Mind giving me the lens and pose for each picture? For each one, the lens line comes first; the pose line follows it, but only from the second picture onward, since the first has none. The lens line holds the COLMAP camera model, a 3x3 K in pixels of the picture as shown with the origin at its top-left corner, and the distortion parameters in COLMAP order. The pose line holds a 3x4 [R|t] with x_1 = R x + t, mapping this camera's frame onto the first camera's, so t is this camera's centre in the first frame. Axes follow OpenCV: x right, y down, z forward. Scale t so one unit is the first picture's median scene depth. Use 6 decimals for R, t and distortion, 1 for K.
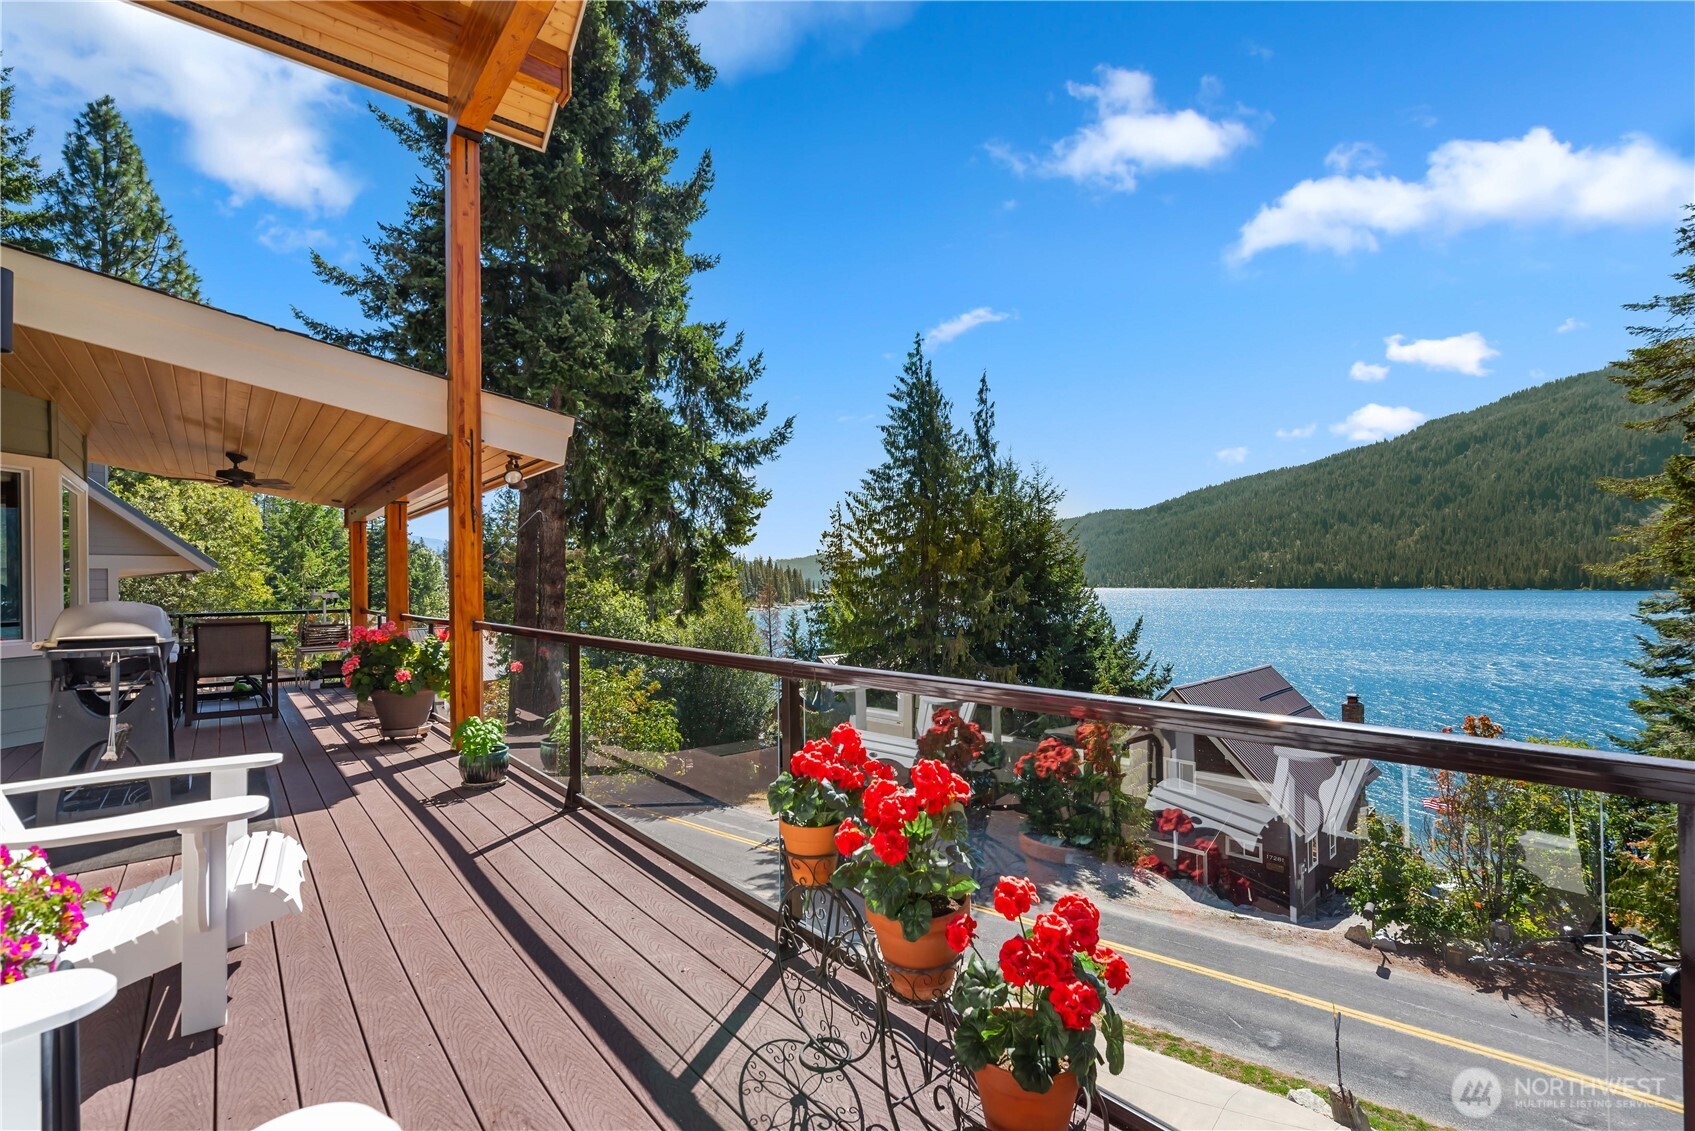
lens RADIAL K [[739.9, 0, 846.4], [0, 739.9, 575.8], [0, 0, 1]] dist [0.003782, 0.000217]
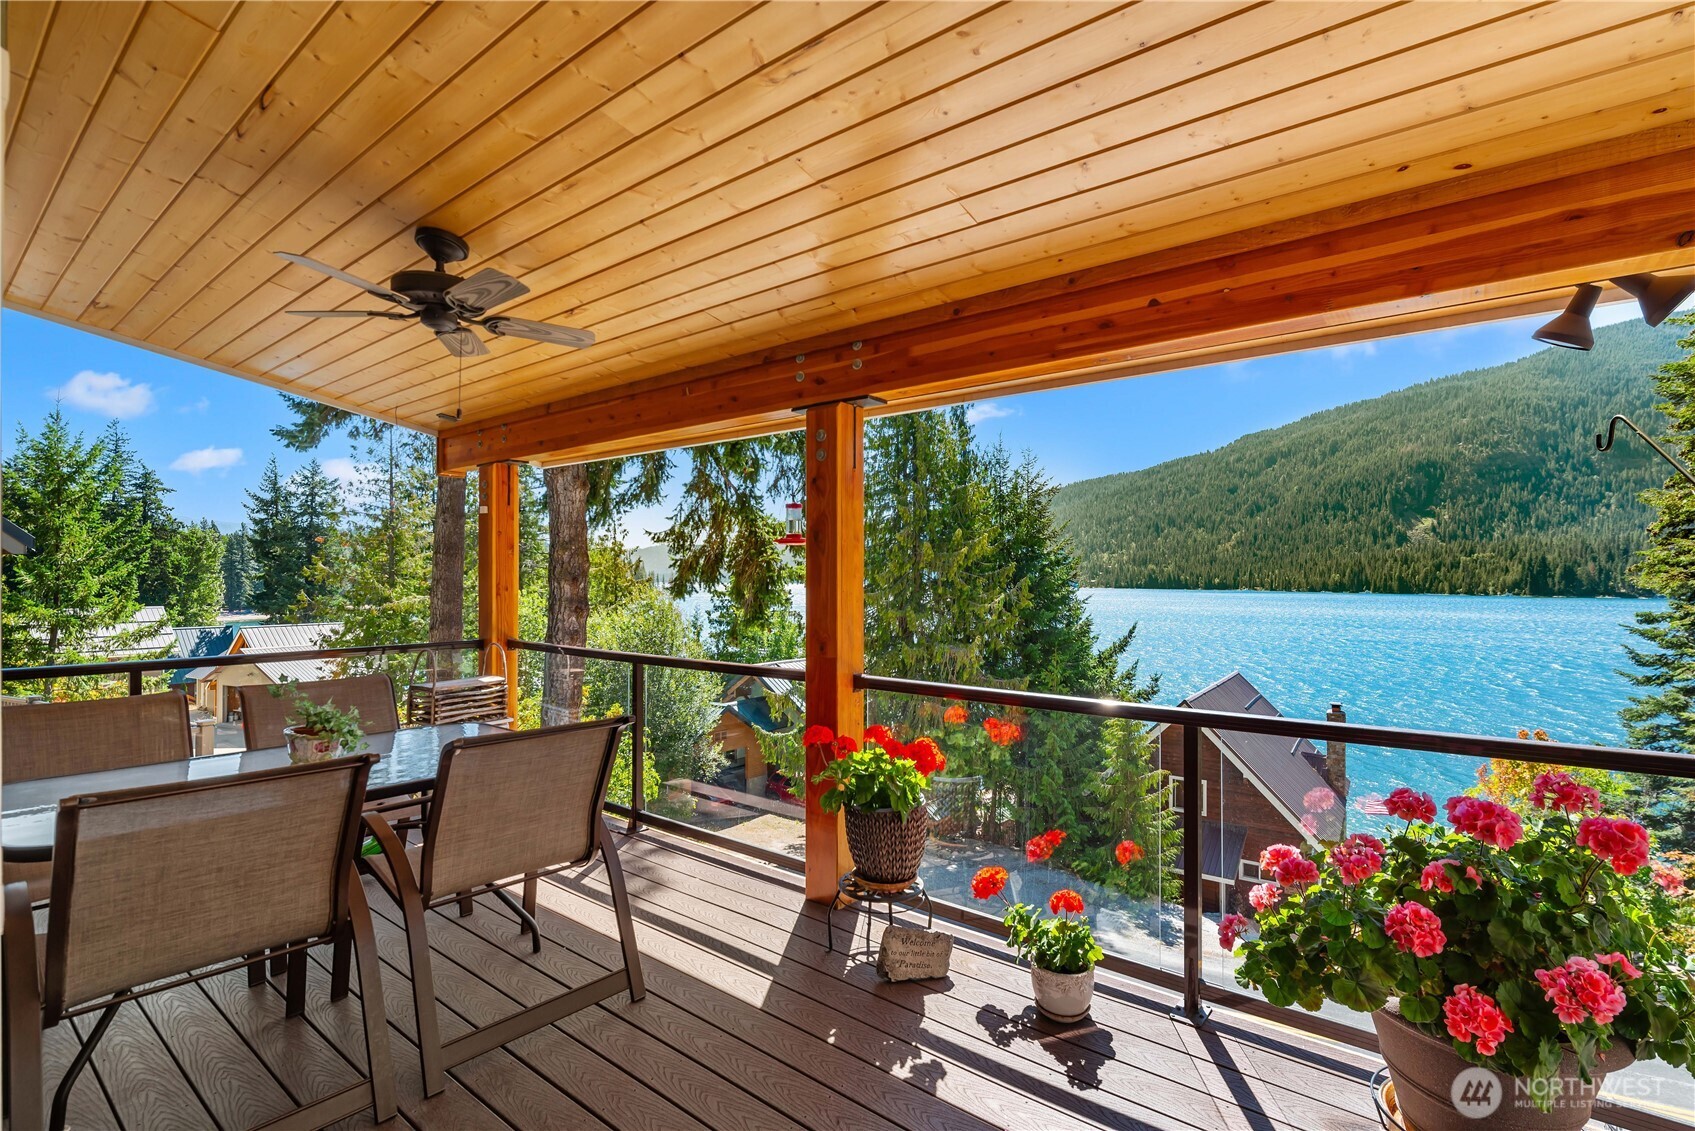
lens RADIAL K [[780.8, 0, 847.9], [0, 780.8, 577.9], [0, 0, 1]] dist [-0.004134, -0.000288]
pose [[0.980635, 0.015088, 0.195262, -0.136090], [-0.016929, 0.999827, 0.007760, -0.001285], [-0.195111, -0.010915, 0.980720, 0.115991]]
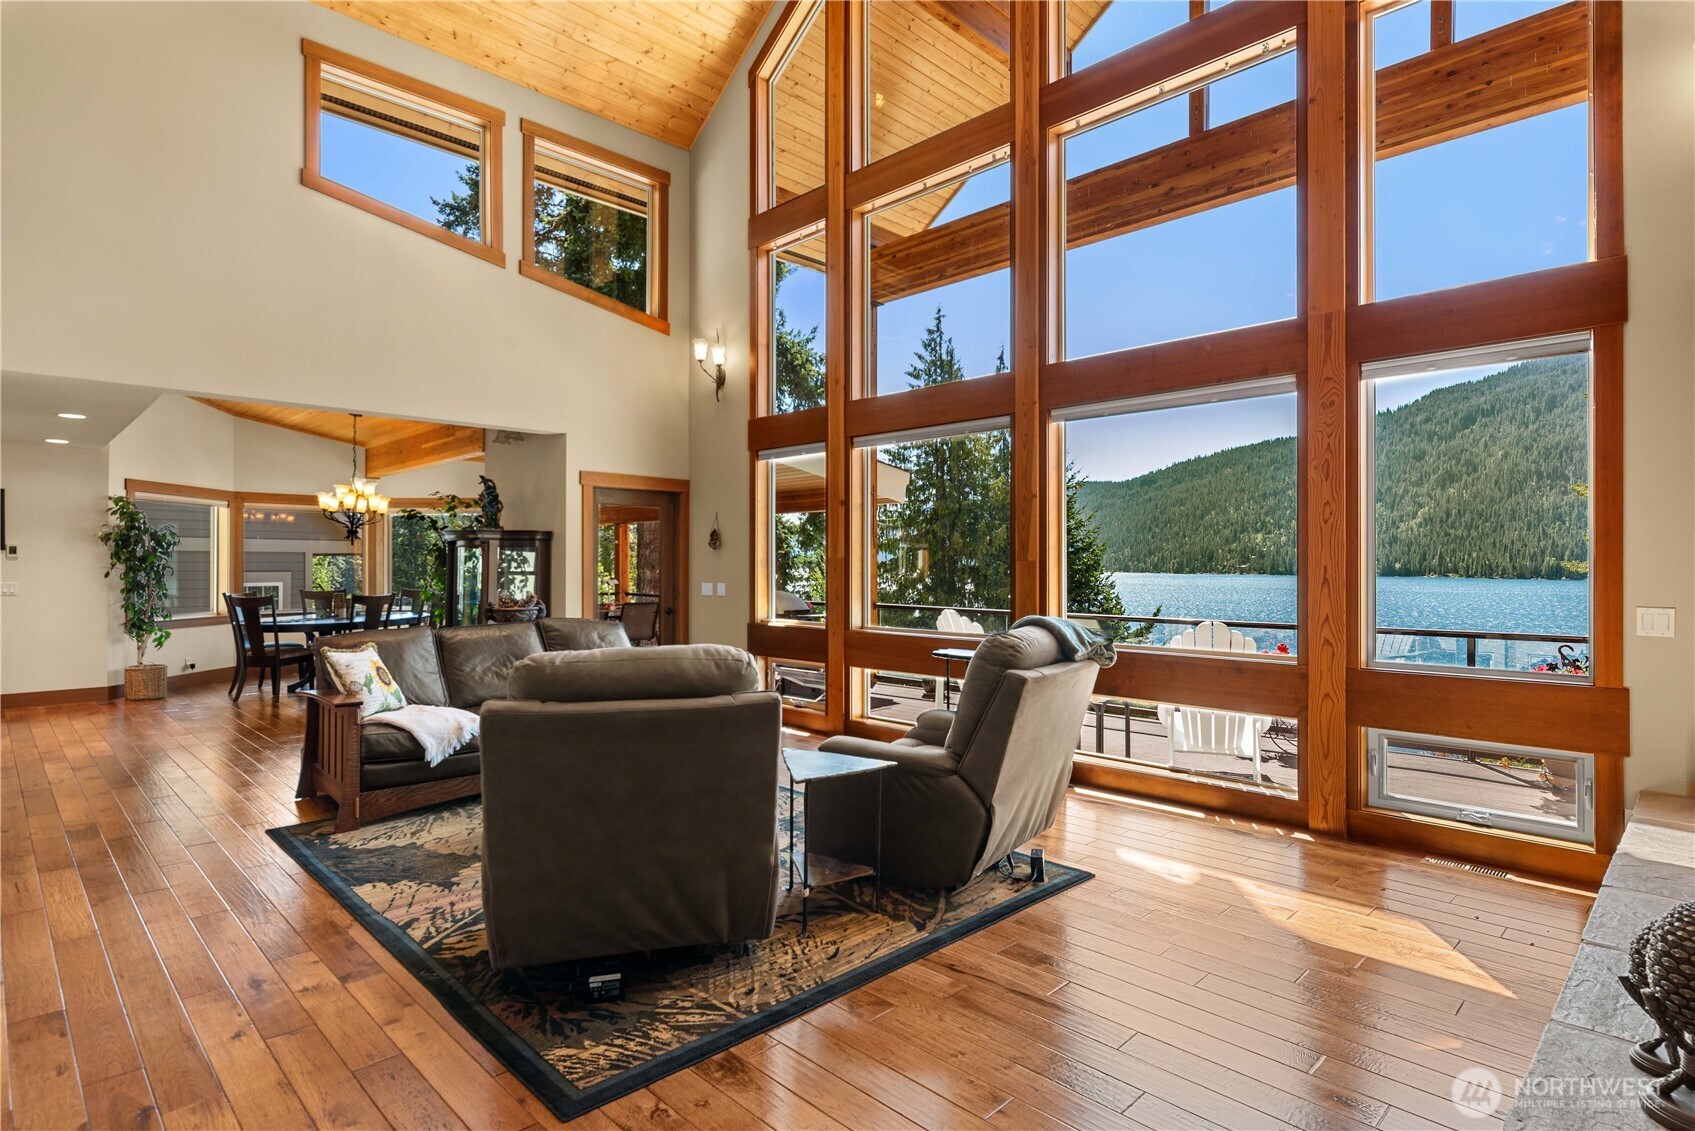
lens RADIAL K [[874.5, 0, 857.7], [0, 874.5, 552.5], [0, 0, 1]] dist [0.004823, 0.001317]
pose [[0.996251, 0.013816, 0.085394, -0.099667], [-0.013634, 0.999903, -0.002720, -0.006345], [-0.085423, 0.001545, 0.996344, -0.124930]]
